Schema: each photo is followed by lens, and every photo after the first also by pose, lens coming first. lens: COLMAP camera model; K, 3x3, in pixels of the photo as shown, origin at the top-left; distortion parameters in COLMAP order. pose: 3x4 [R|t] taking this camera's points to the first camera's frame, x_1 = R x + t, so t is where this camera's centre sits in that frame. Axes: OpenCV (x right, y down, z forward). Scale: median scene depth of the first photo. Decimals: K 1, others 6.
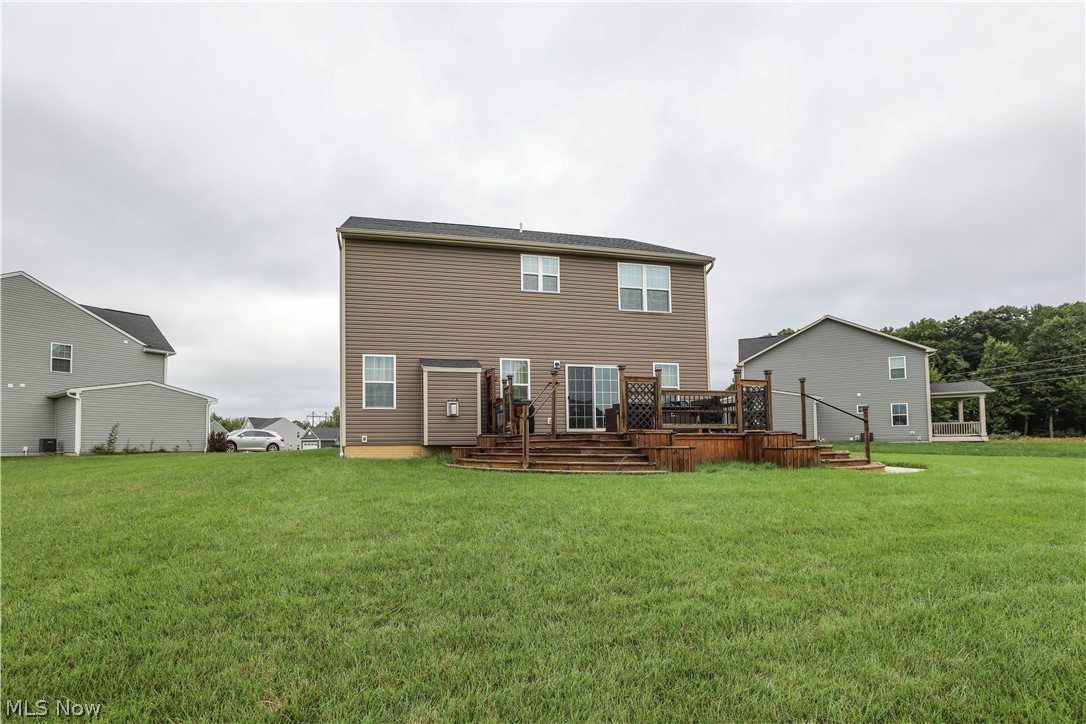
lens RADIAL K [[488.6, 0, 557.1], [0, 488.6, 451.8], [0, 0, 1]] dist [-0.012742, -0.000023]
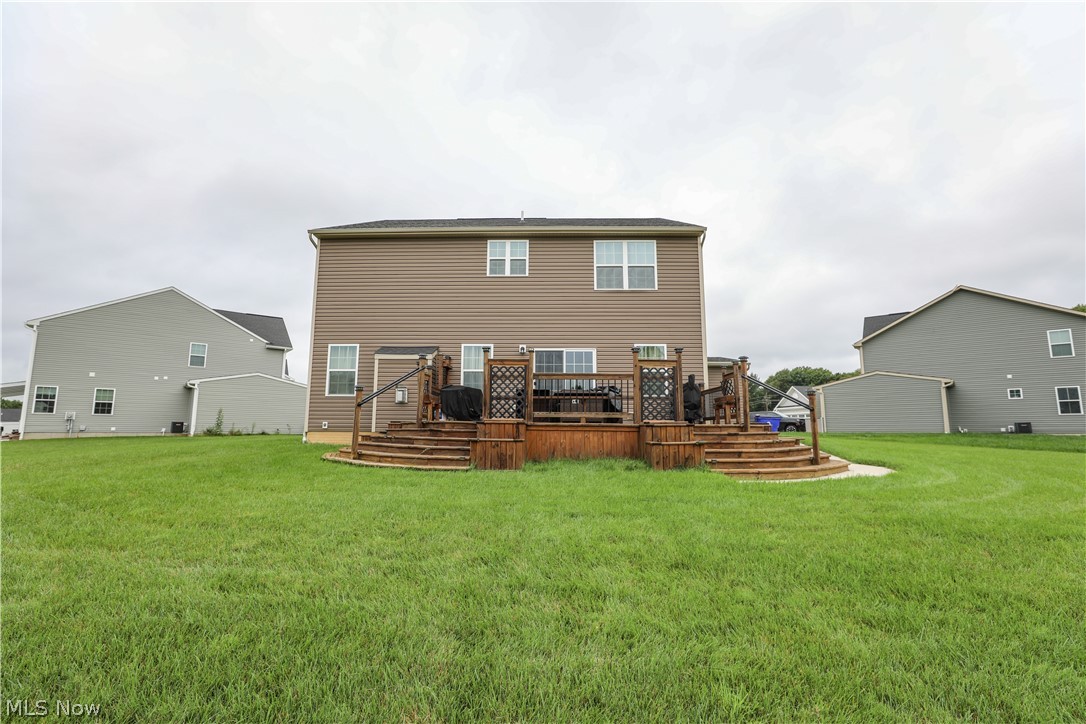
lens RADIAL K [[488.6, 0, 563.5], [0, 488.6, 386.7], [0, 0, 1]] dist [-0.012742, -0.000023]
pose [[0.971737, -0.008768, -0.235904, 0.299511], [-0.016297, 0.994434, -0.104091, -0.007919], [0.235504, 0.104993, 0.966185, 0.106067]]
